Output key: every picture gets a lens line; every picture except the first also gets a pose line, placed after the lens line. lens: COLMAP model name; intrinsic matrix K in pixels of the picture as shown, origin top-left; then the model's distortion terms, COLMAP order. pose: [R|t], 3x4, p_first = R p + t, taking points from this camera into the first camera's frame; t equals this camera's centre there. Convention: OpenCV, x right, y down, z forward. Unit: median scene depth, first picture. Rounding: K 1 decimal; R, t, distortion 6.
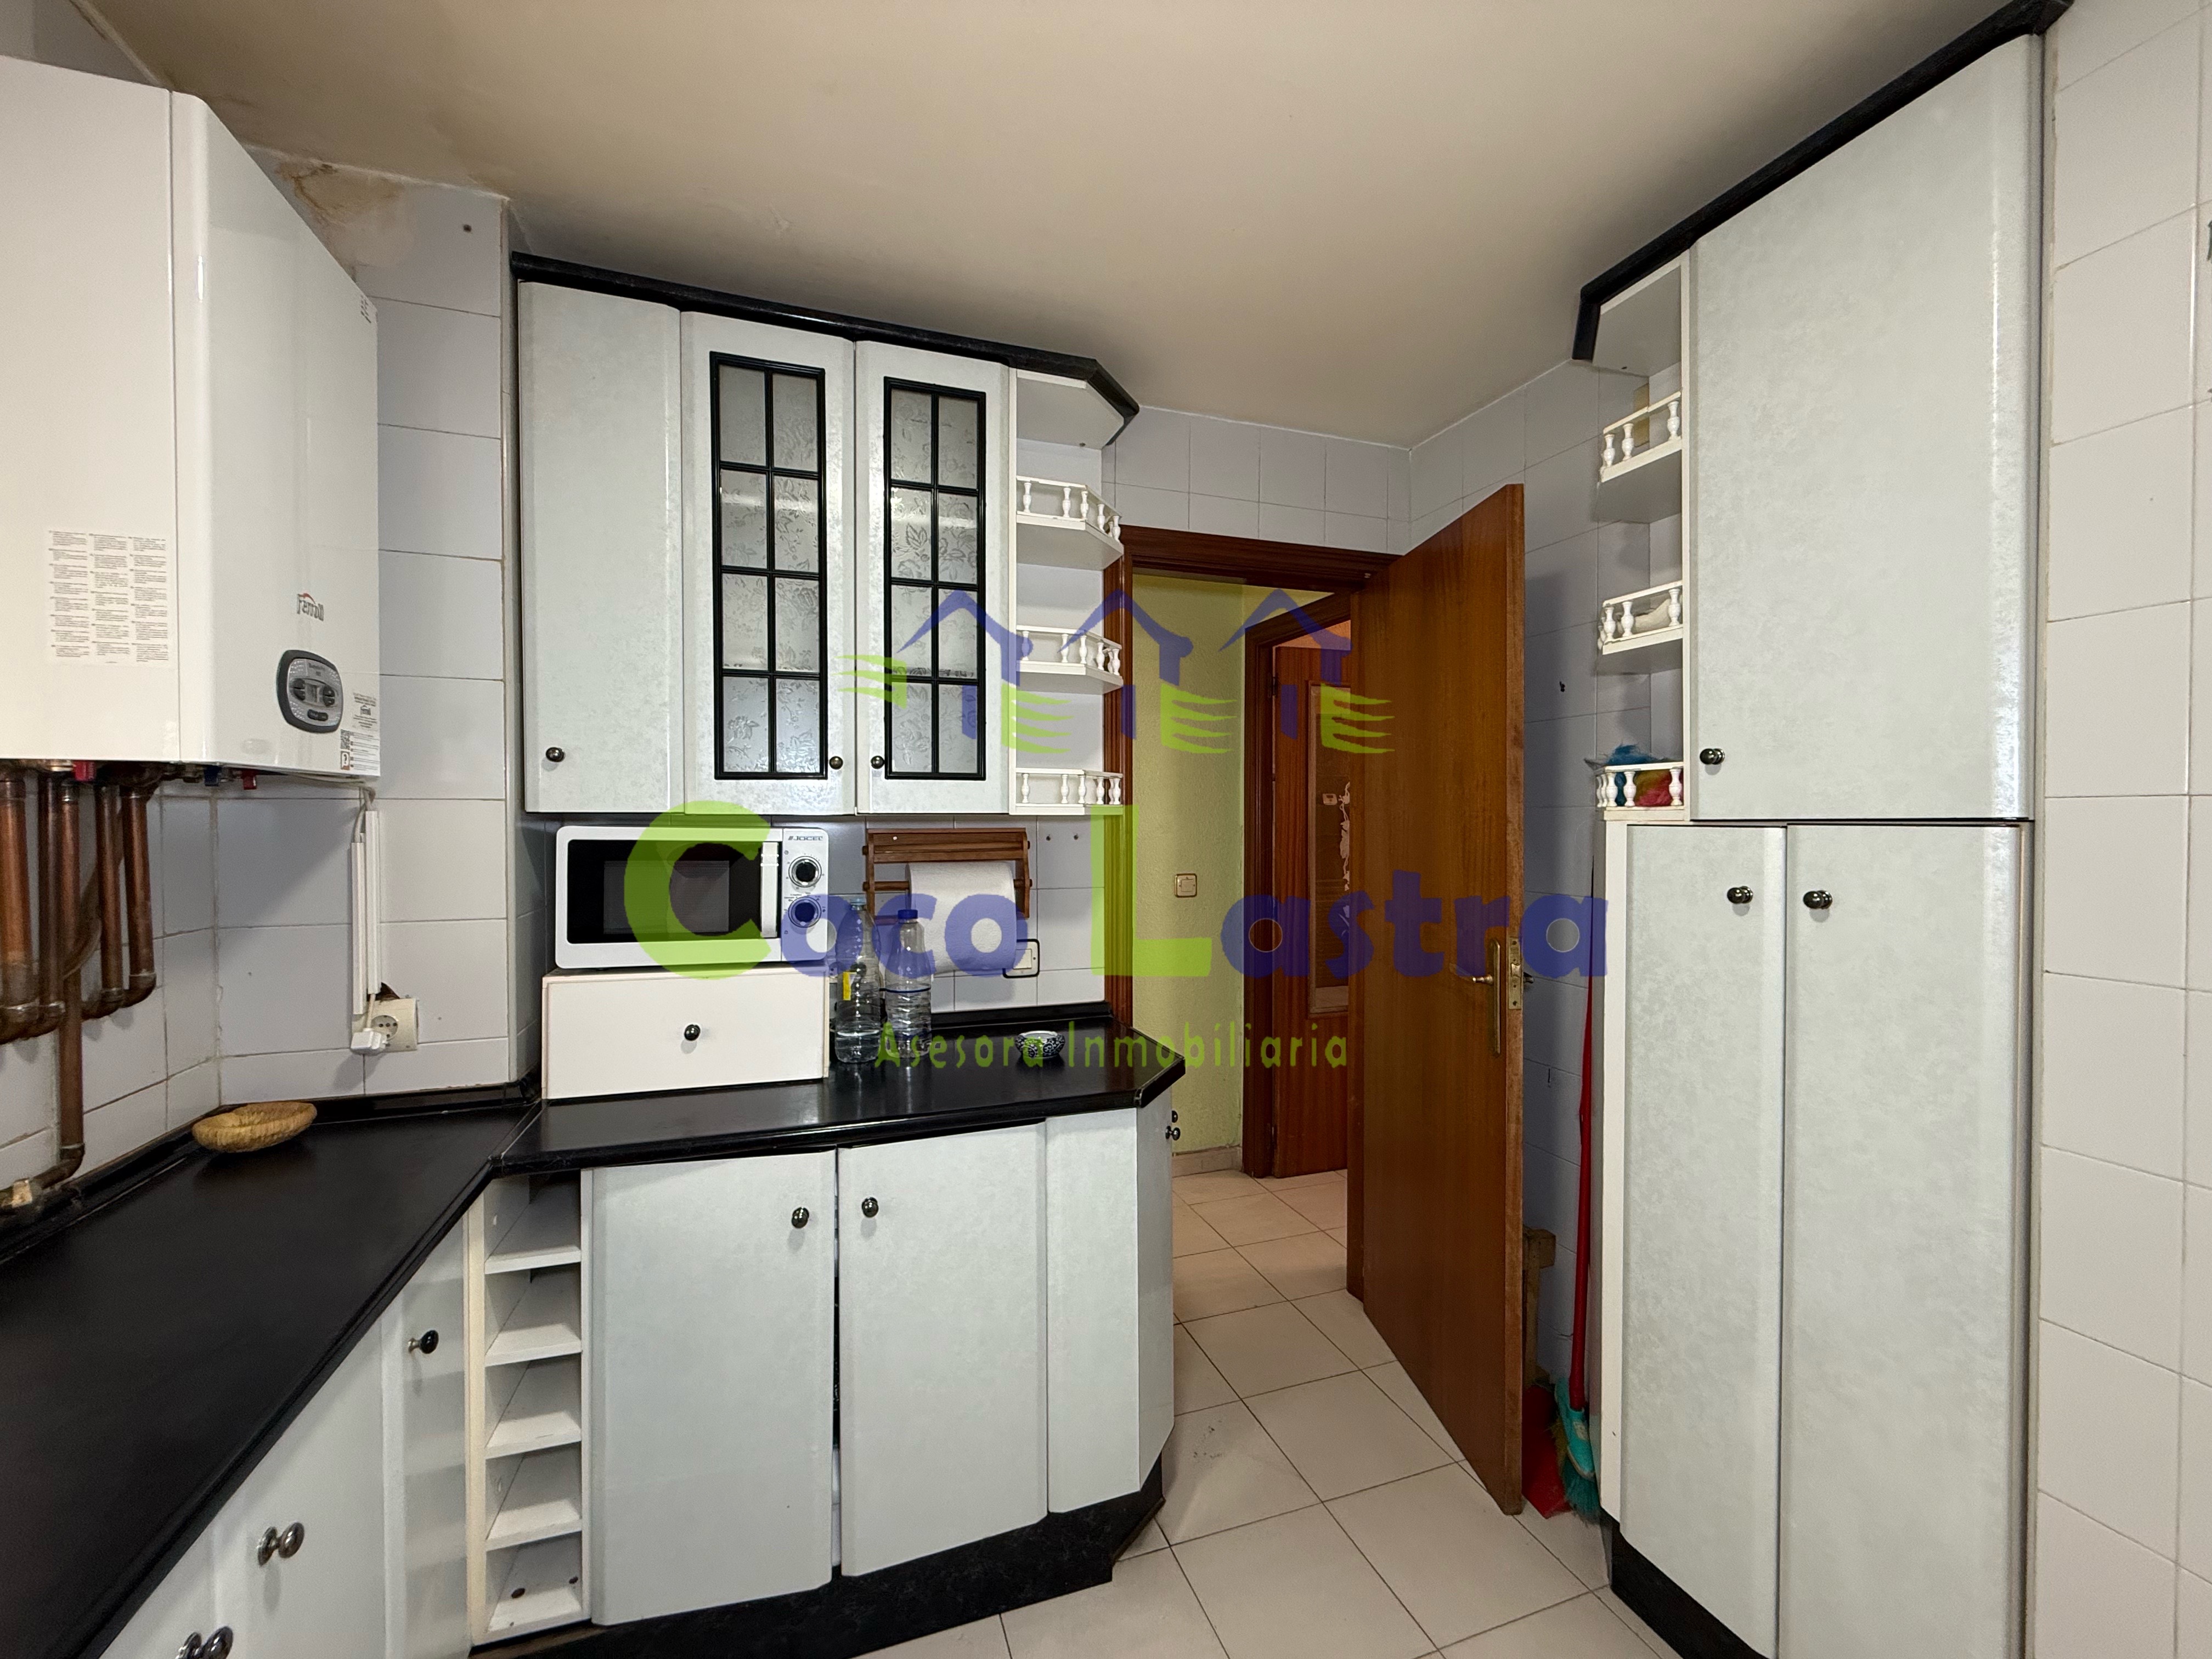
lens RADIAL K [[874.4, 0, 1094.1], [0, 874.4, 833.9], [0, 0, 1]] dist [-0.001625, 0.000173]
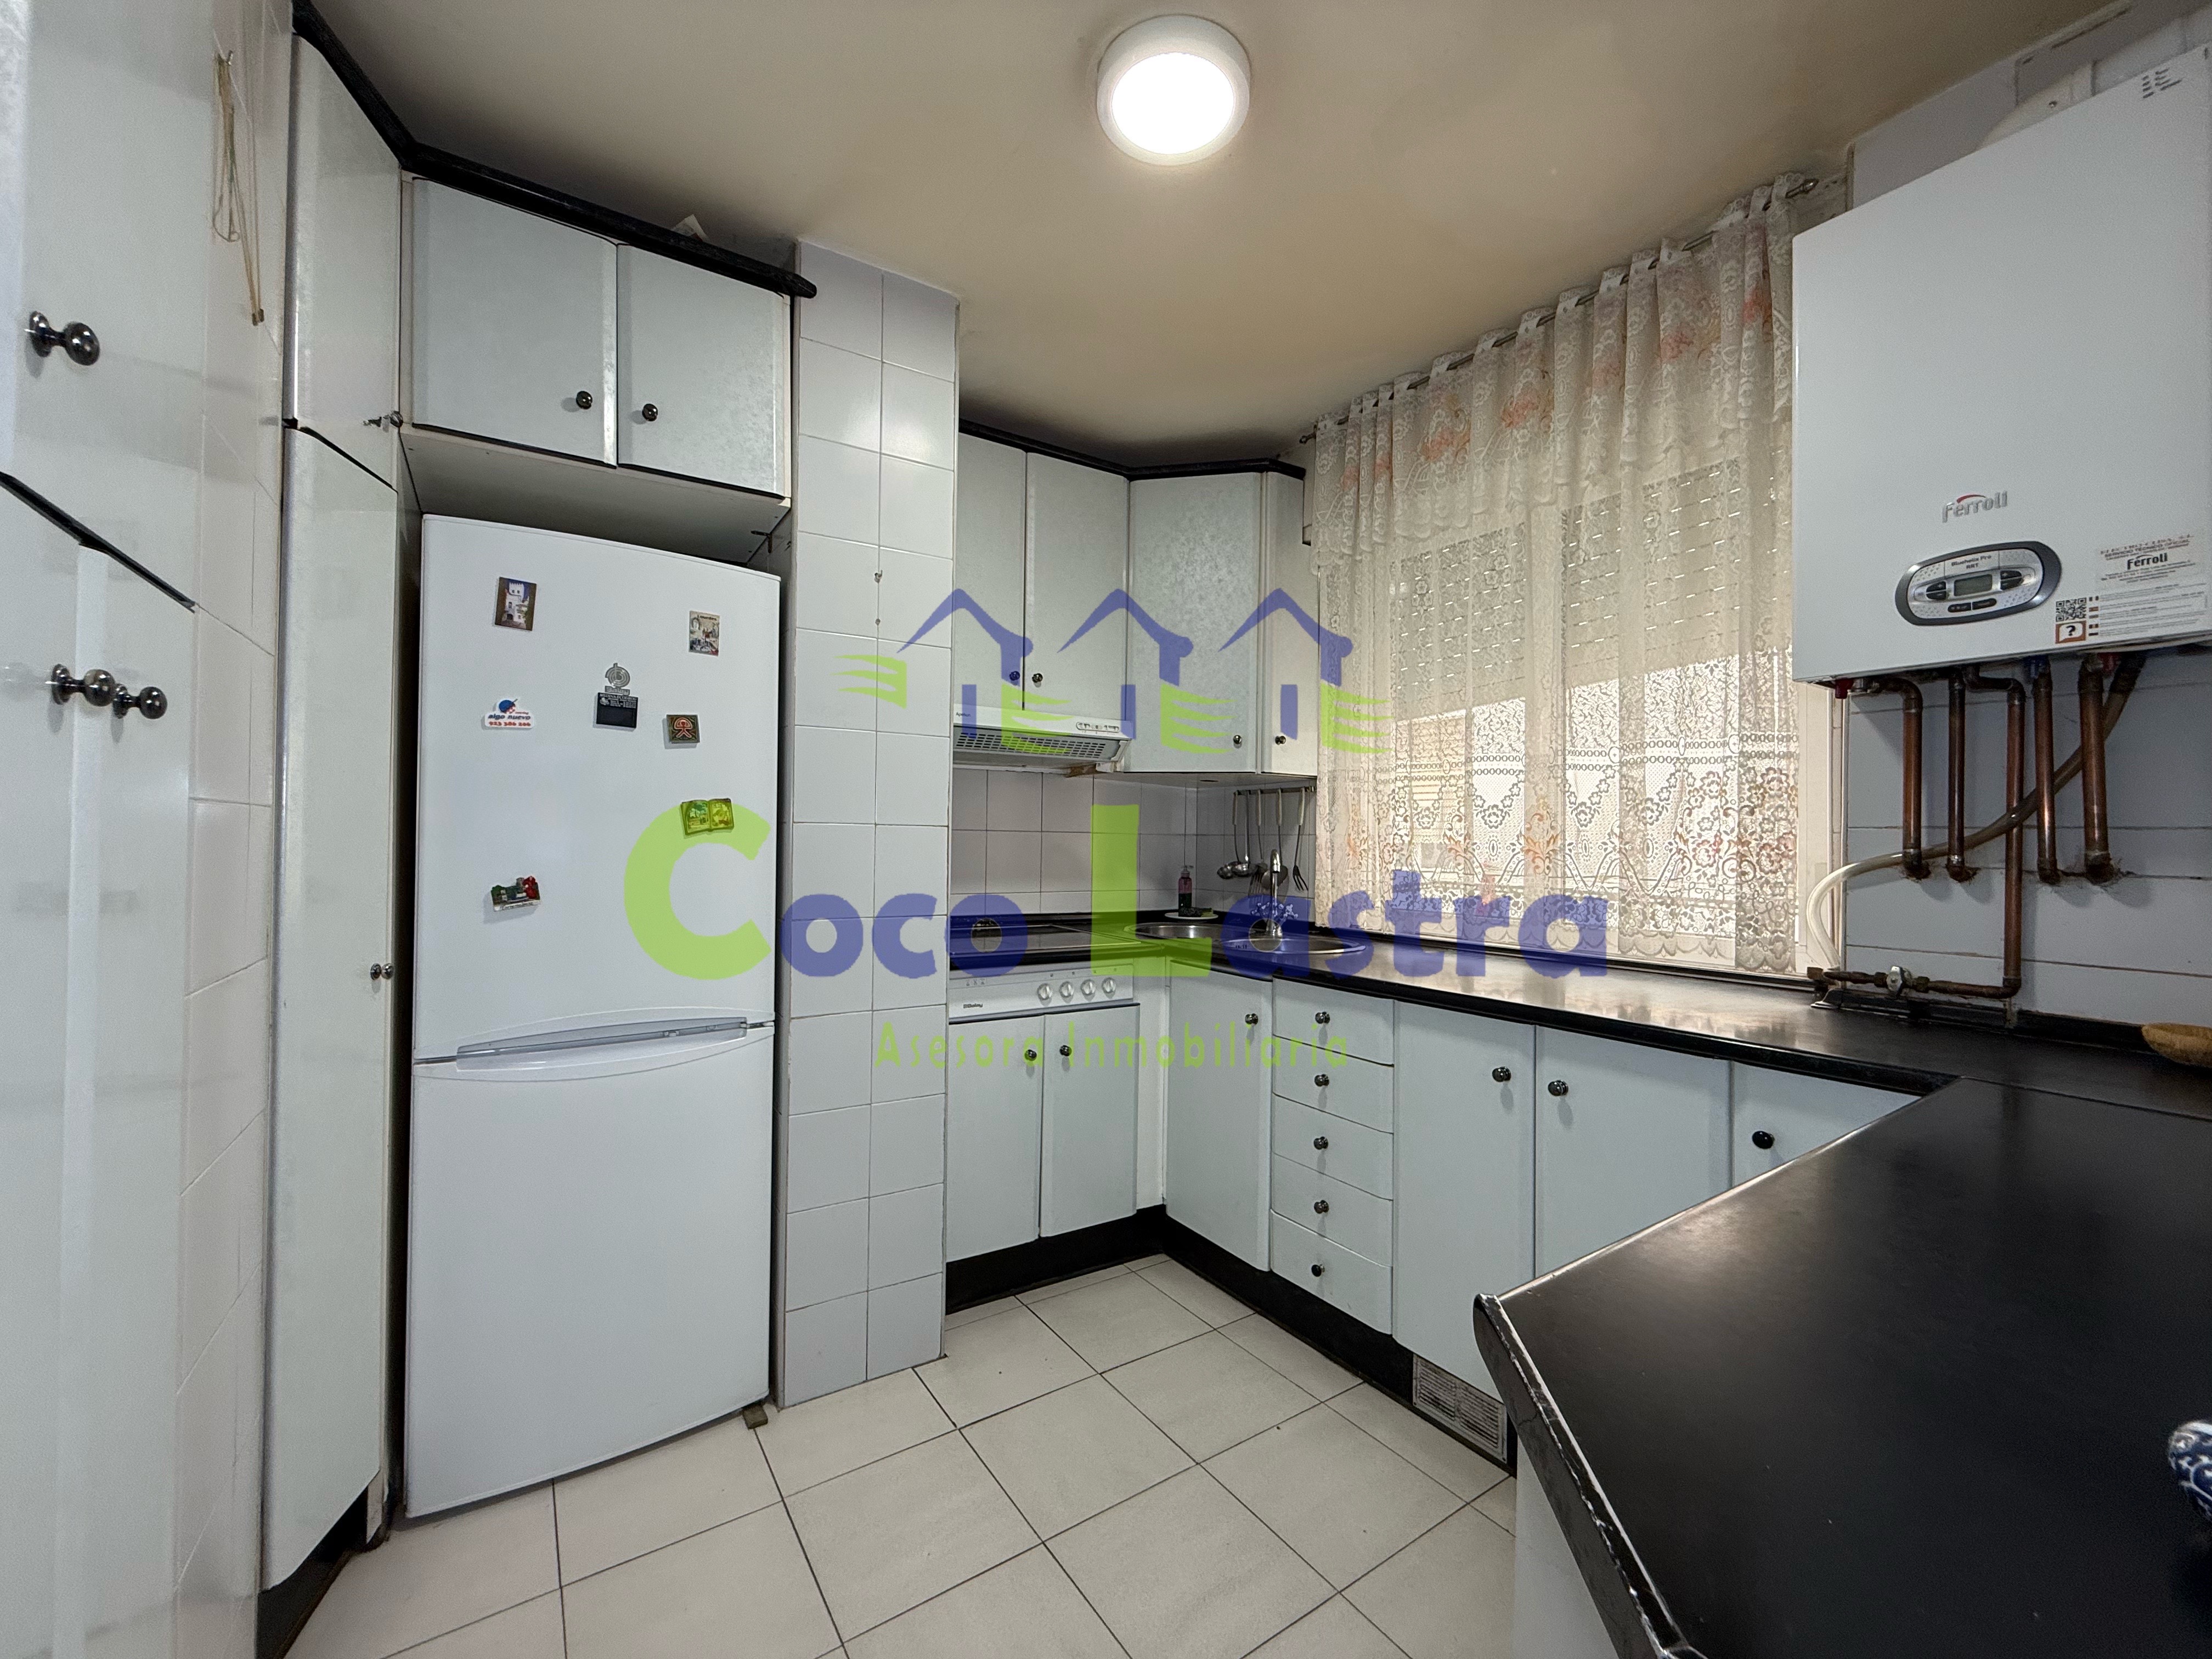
lens RADIAL K [[874.4, 0, 1094.1], [0, 874.4, 833.9], [0, 0, 1]] dist [-0.001625, 0.000173]
pose [[-0.968792, -0.008435, -0.247733, 0.307055], [-0.011386, 0.999880, 0.010479, 0.108715], [0.247615, 0.012973, -0.968772, 1.356943]]
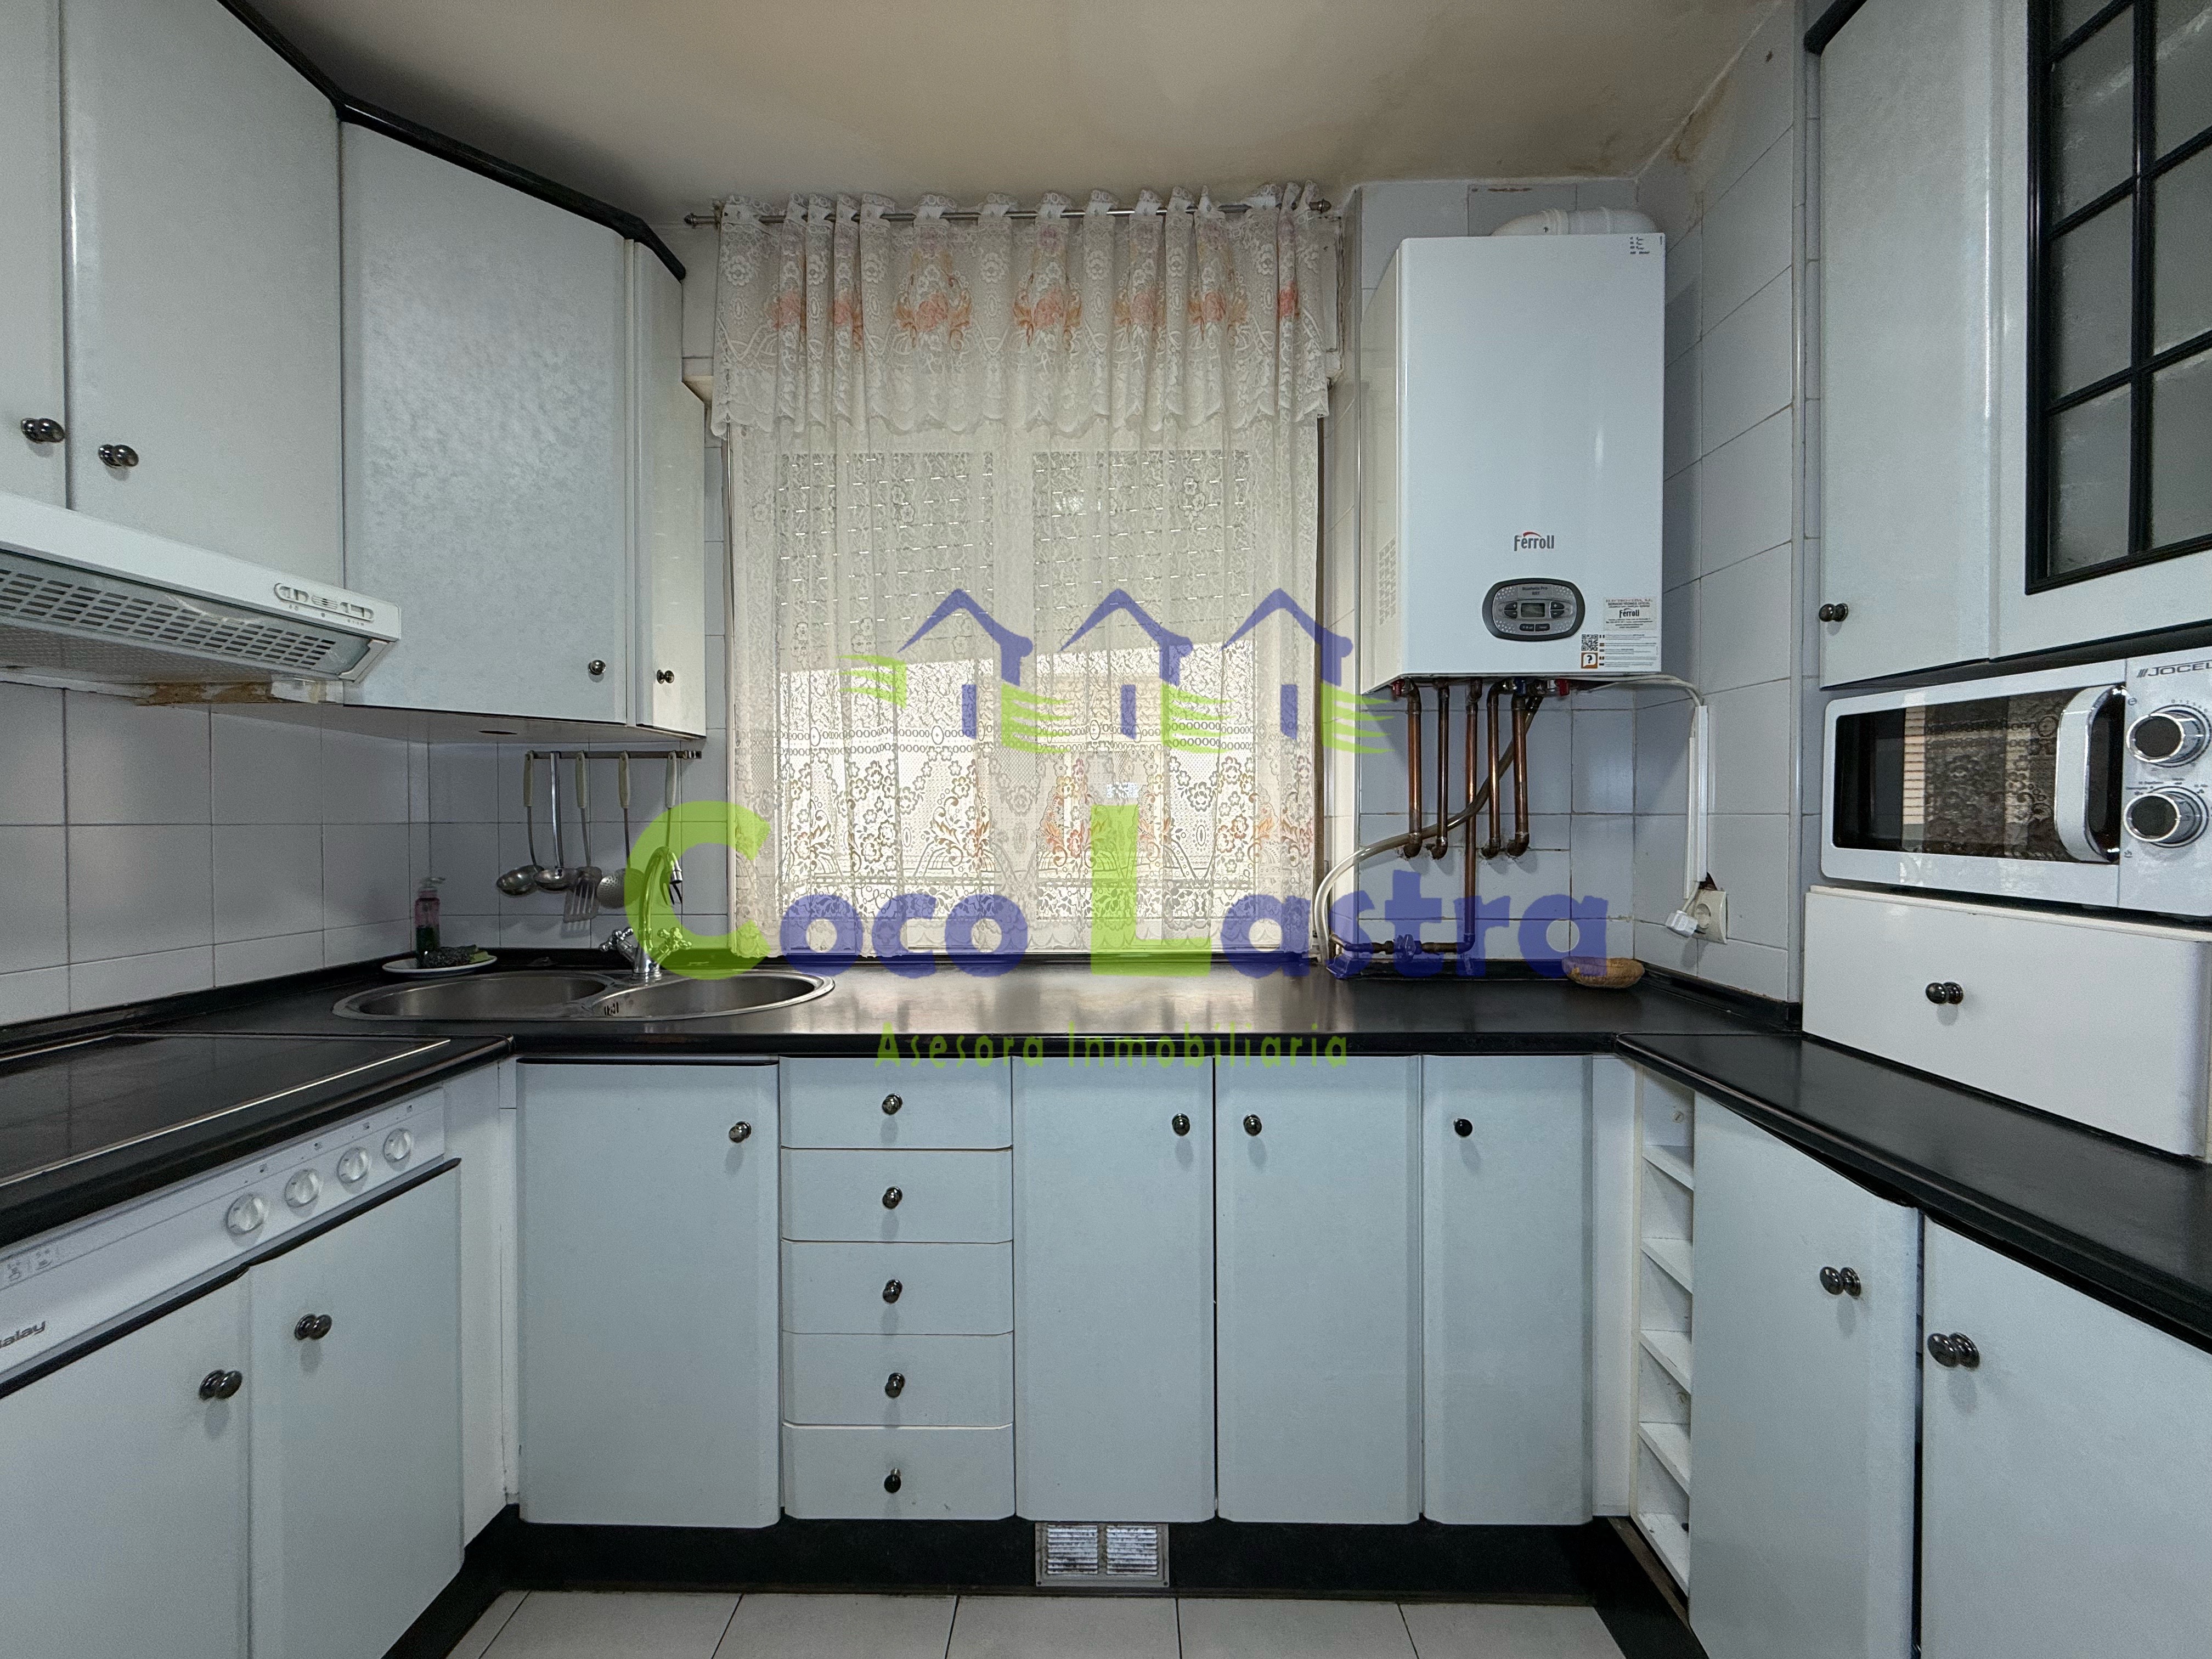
lens RADIAL K [[874.4, 0, 1094.1], [0, 874.4, 833.9], [0, 0, 1]] dist [-0.001625, 0.000173]
pose [[-0.347568, 0.023808, -0.937353, 0.385070], [-0.010755, 0.999511, 0.029375, 0.098405], [0.937593, 0.020291, -0.347141, 0.653910]]
